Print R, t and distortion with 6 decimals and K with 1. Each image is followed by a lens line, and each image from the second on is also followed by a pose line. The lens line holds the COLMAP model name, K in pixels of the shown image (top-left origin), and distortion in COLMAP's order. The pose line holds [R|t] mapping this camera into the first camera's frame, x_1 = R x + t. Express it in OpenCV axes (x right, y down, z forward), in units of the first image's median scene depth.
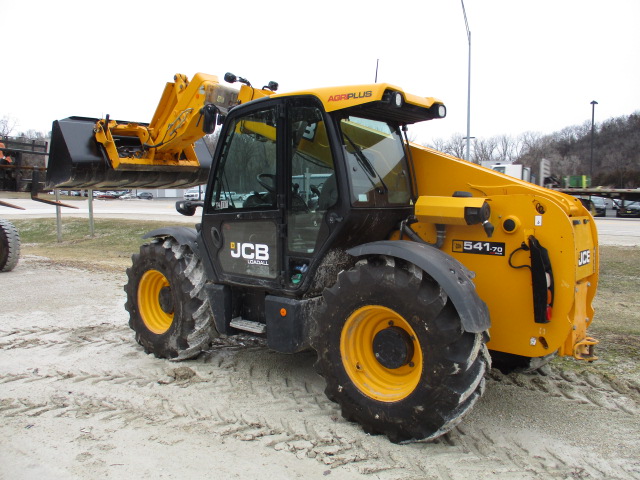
lens RADIAL K [[521.3, 0, 320.0], [0, 521.3, 240.0], [0, 0, 1]] dist [-0.010311, -0.004172]
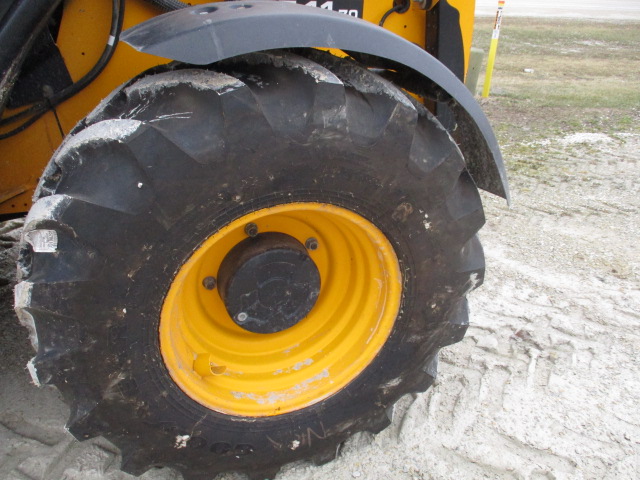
lens RADIAL K [[538.1, 0, 309.6], [0, 538.1, 241.0], [0, 0, 1]] dist [-0.033763, -0.004192]
pose [[0.499711, -0.385532, 0.775663, -0.166346], [0.030494, 0.902761, 0.429059, -0.004630], [-0.865655, -0.190753, 0.462877, 0.820496]]
